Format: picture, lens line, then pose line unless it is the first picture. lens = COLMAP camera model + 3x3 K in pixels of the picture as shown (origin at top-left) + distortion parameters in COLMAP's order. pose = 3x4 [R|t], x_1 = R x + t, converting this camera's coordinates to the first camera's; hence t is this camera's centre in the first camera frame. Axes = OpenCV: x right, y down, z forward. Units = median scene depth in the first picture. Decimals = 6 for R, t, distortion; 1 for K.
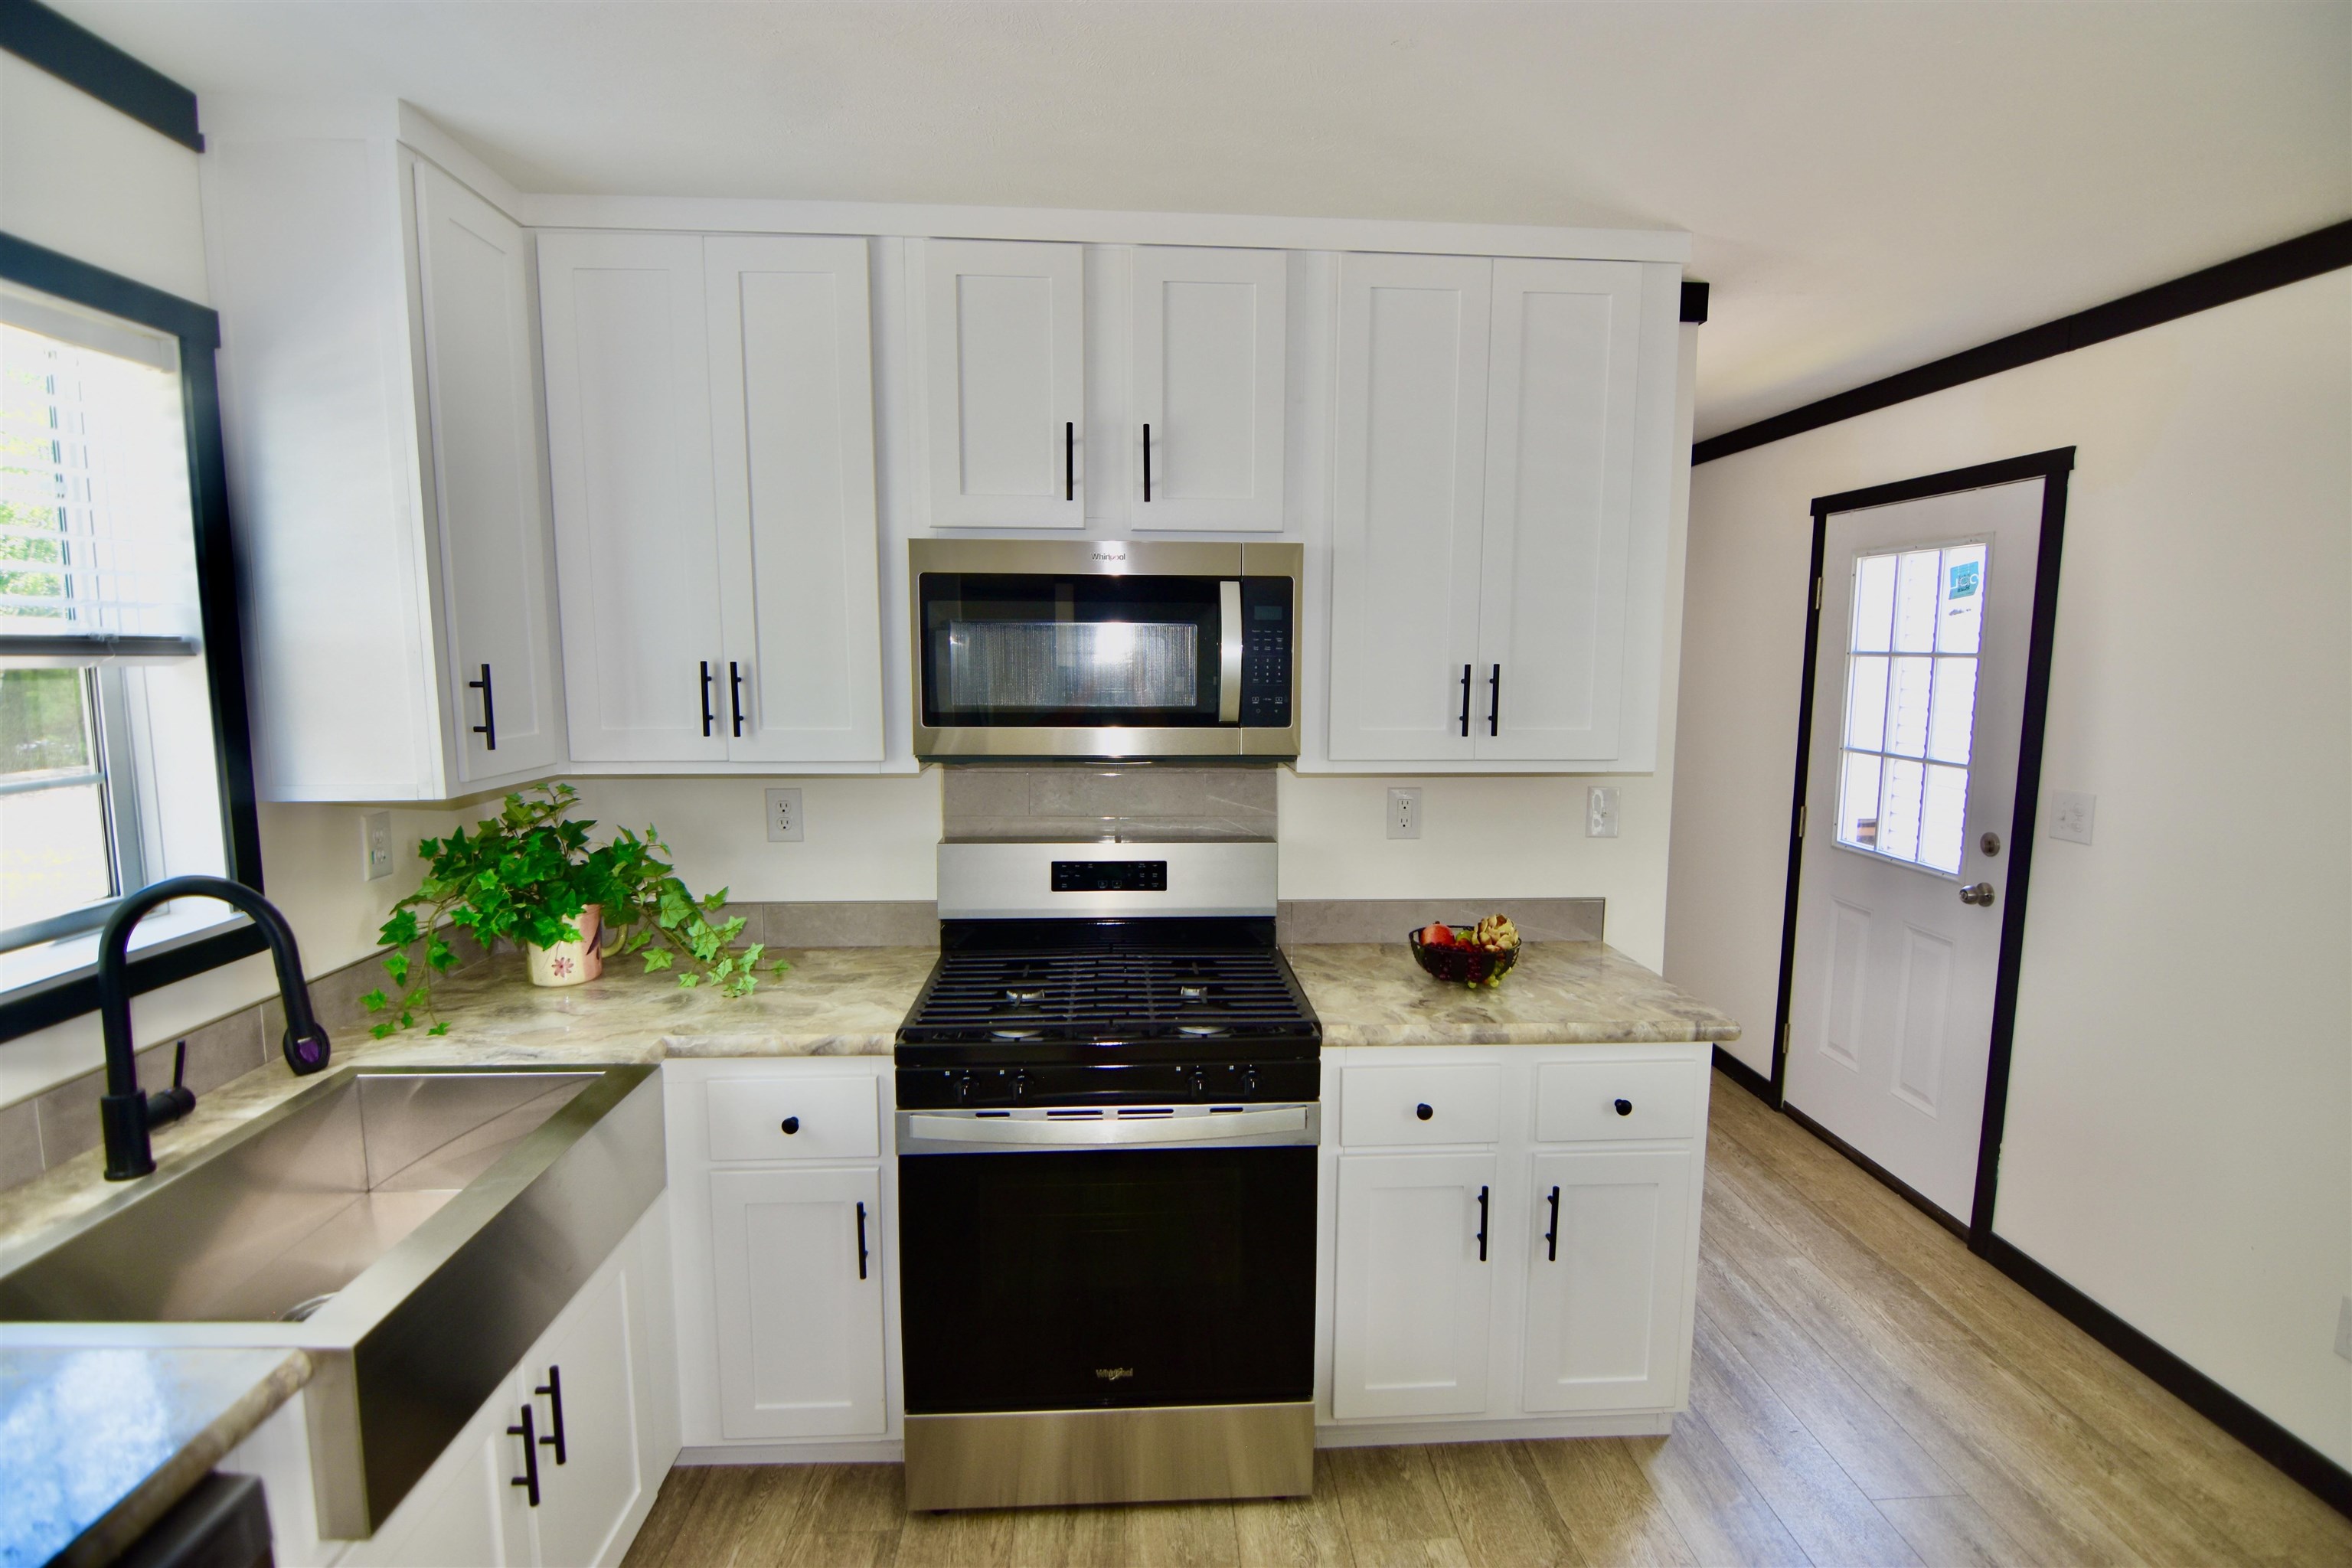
lens RADIAL K [[1144.0, 0, 1189.6], [0, 1144.0, 795.1], [0, 0, 1]] dist [-0.008412, -0.008629]
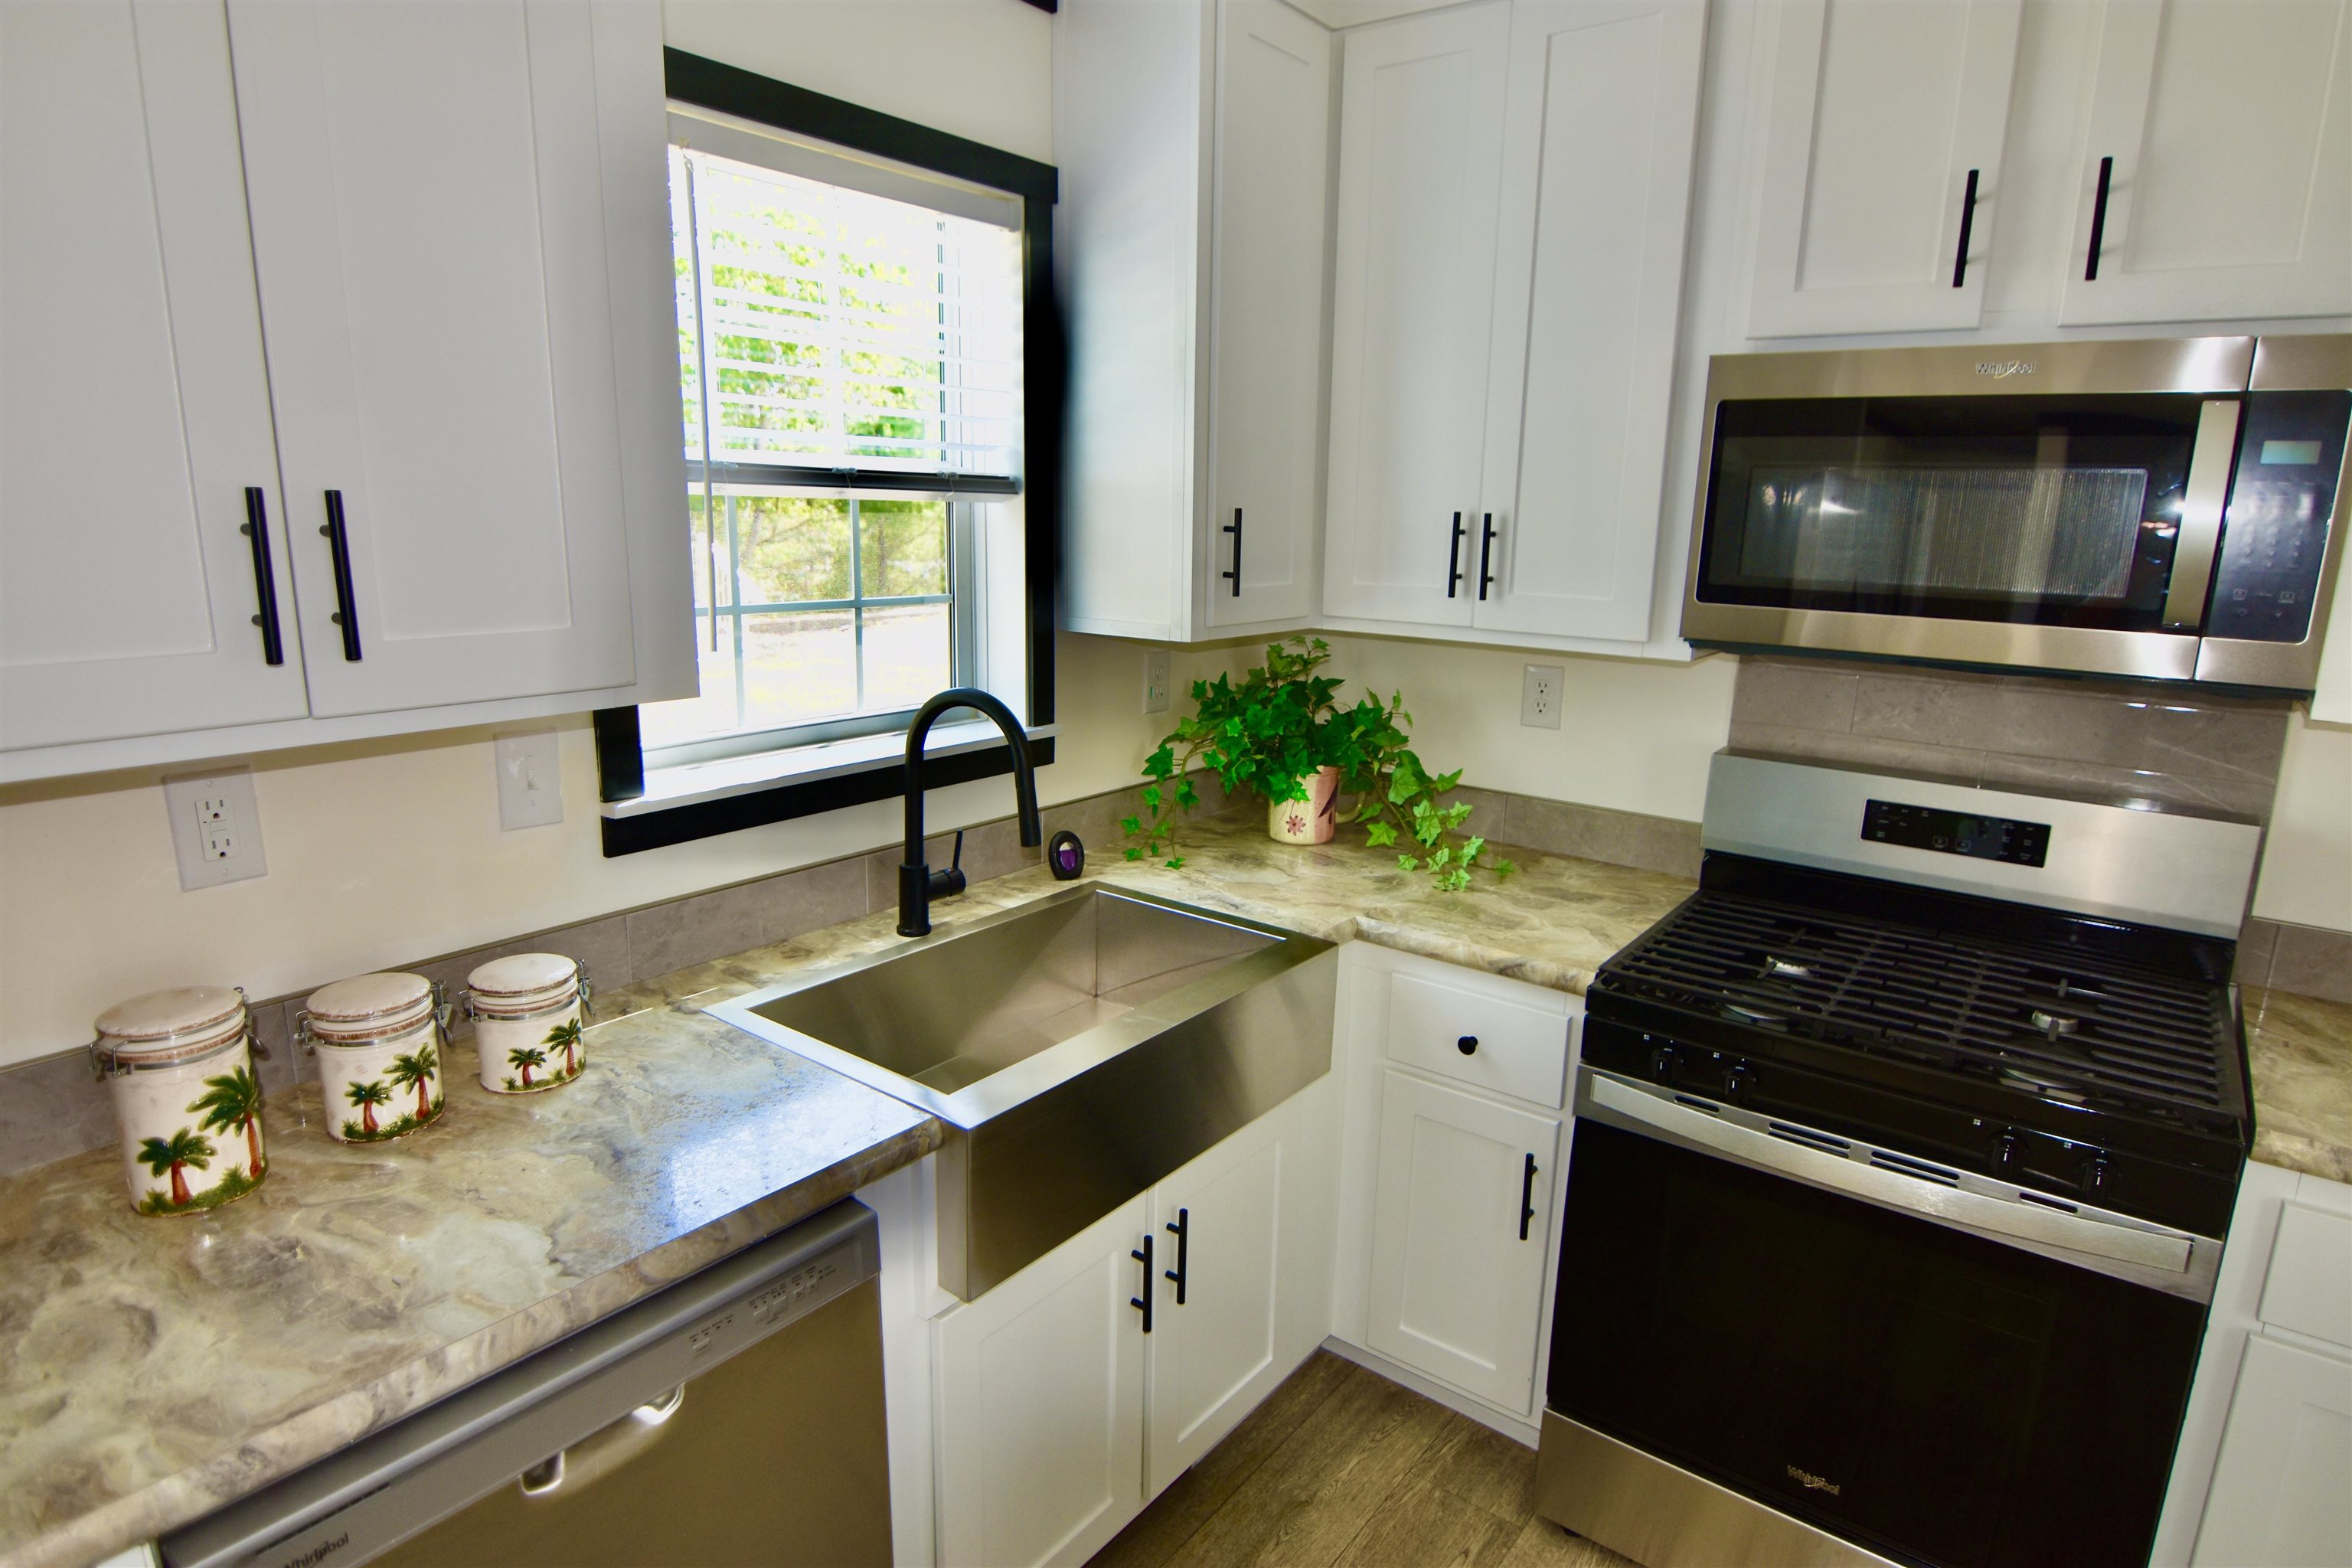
lens RADIAL K [[1297.5, 0, 1190.4], [0, 1297.5, 797.8], [0, 0, 1]] dist [-0.001177, -0.011399]
pose [[0.760544, 0.159834, -0.629306, 0.085025], [-0.100862, 0.986545, 0.128672, -0.007316], [0.641405, -0.034388, 0.766431, 0.092996]]
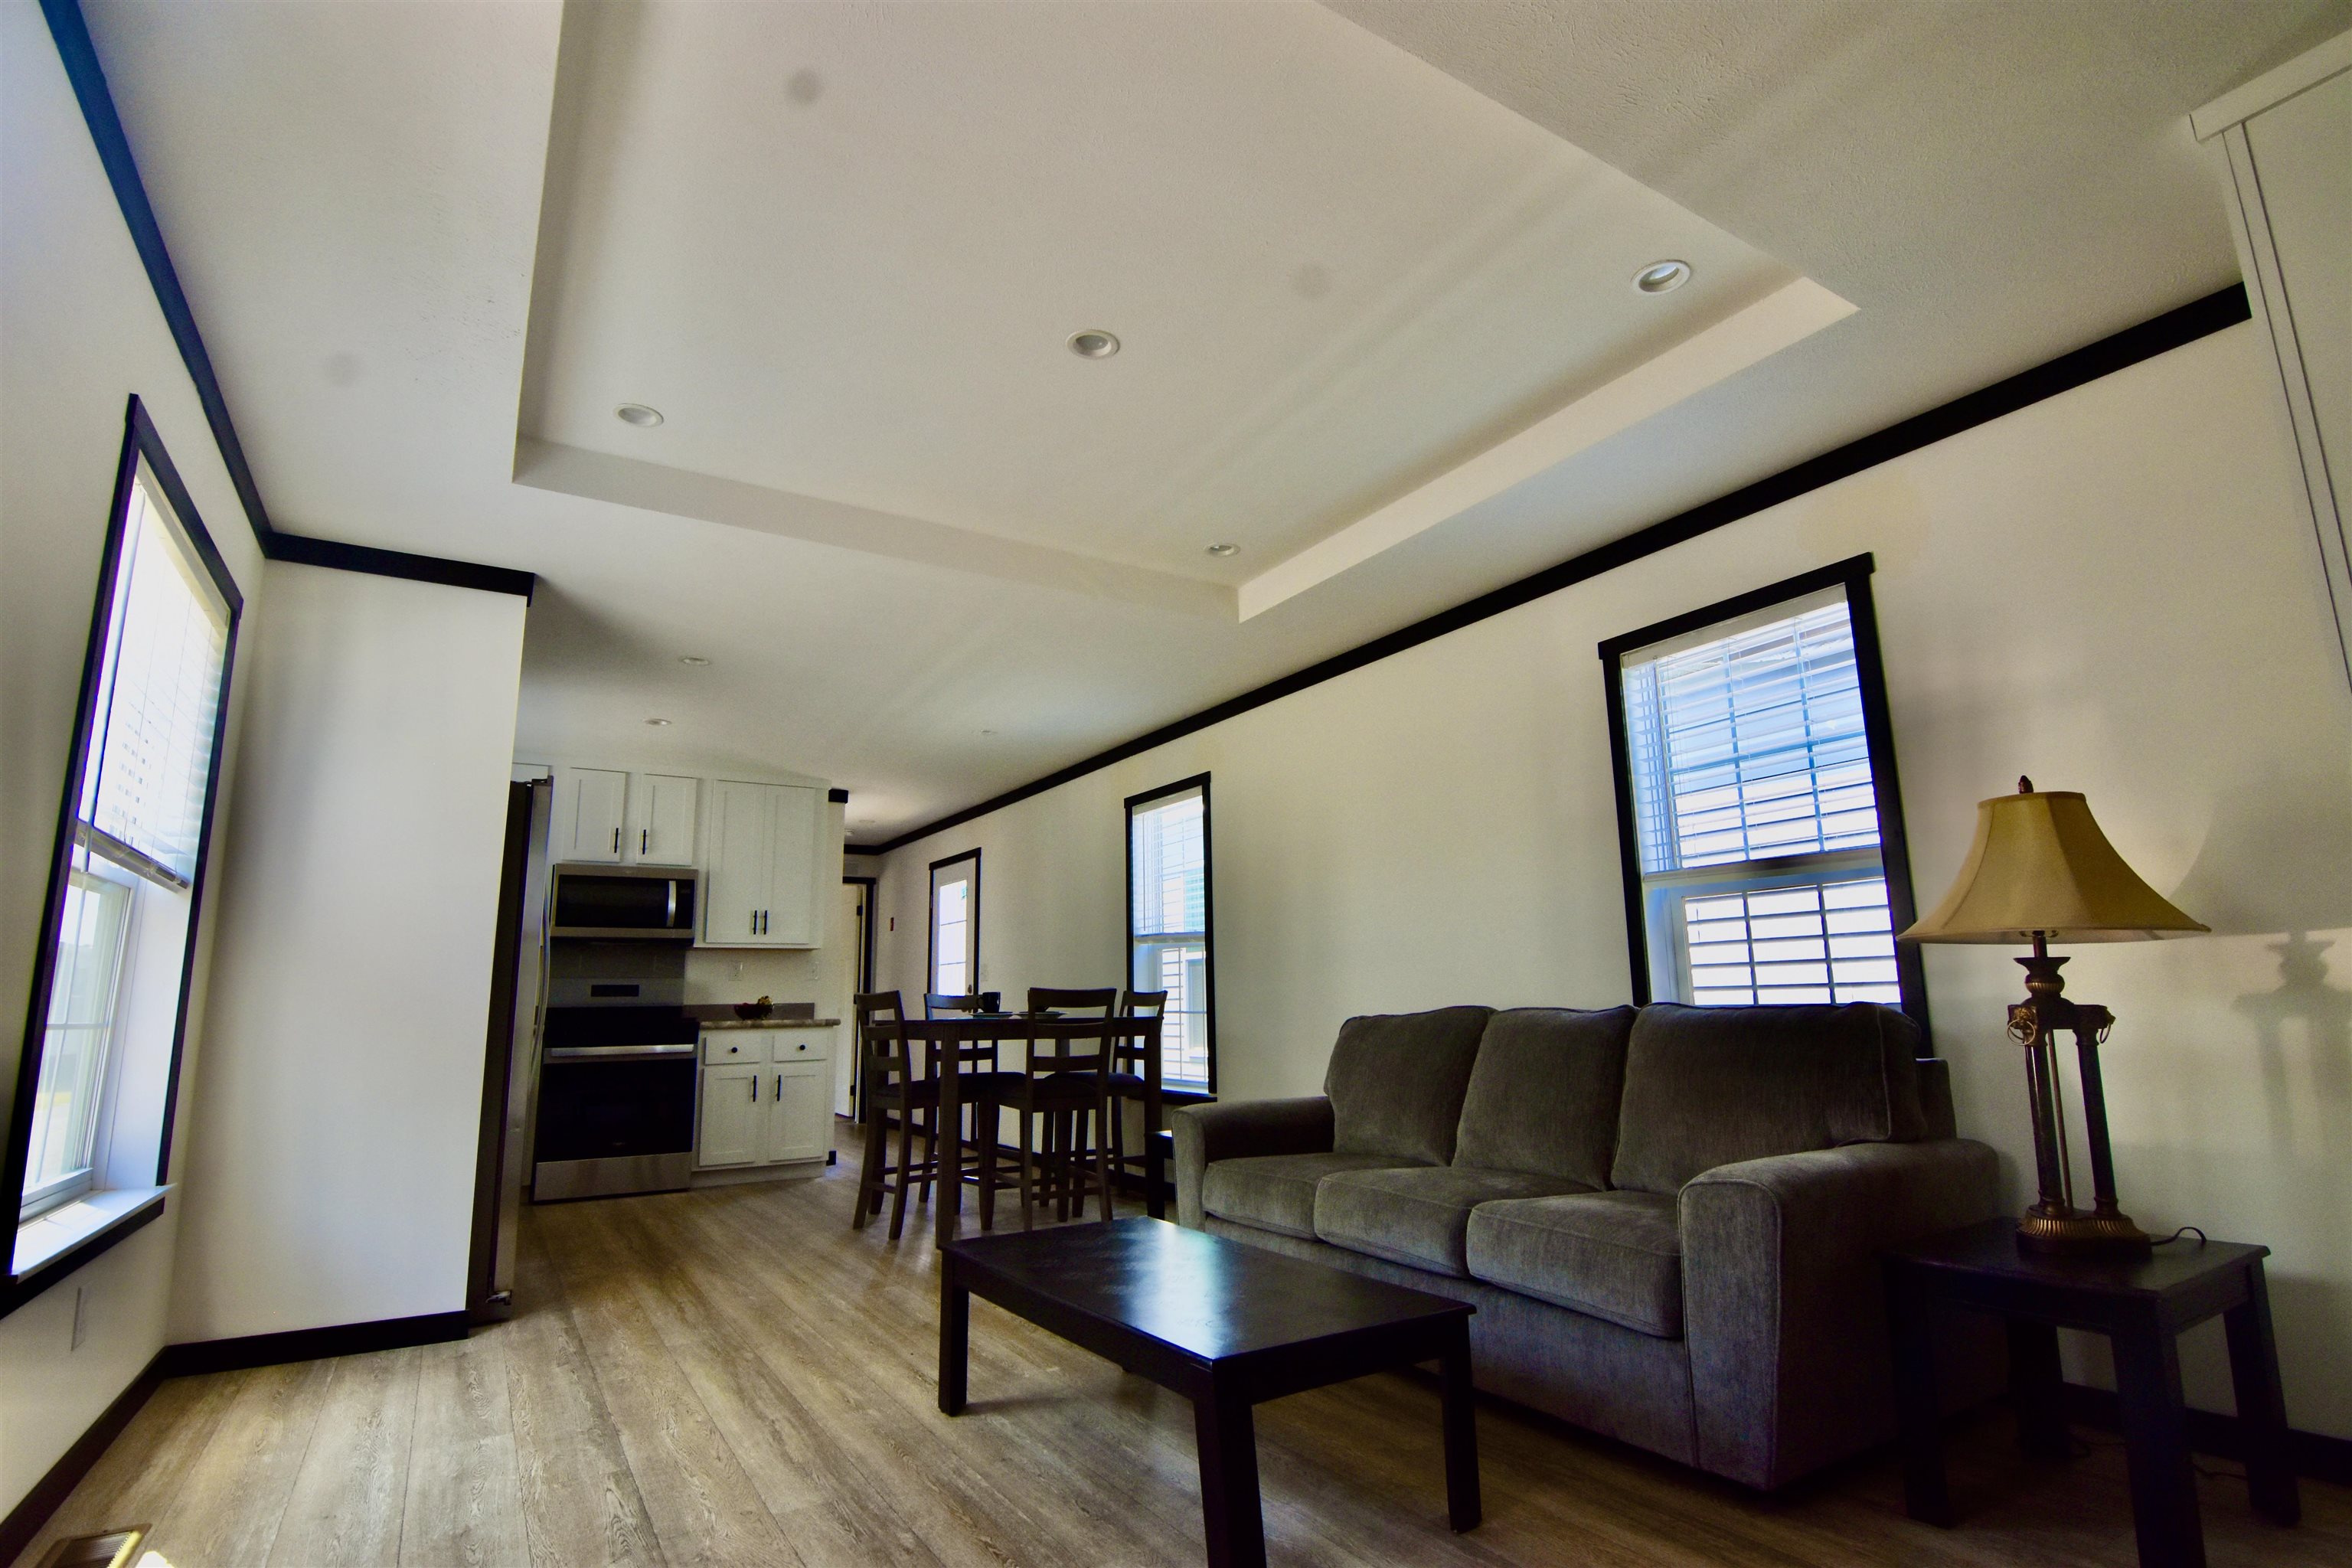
lens RADIAL K [[1144.0, 0, 1205.6], [0, 1144.0, 788.4], [0, 0, 1]] dist [-0.008412, -0.008629]
pose [[0.871452, 0.067081, 0.485871, -0.224980], [0.088214, 0.953014, -0.289797, 0.596820], [-0.482482, 0.295405, 0.824589, -2.313858]]
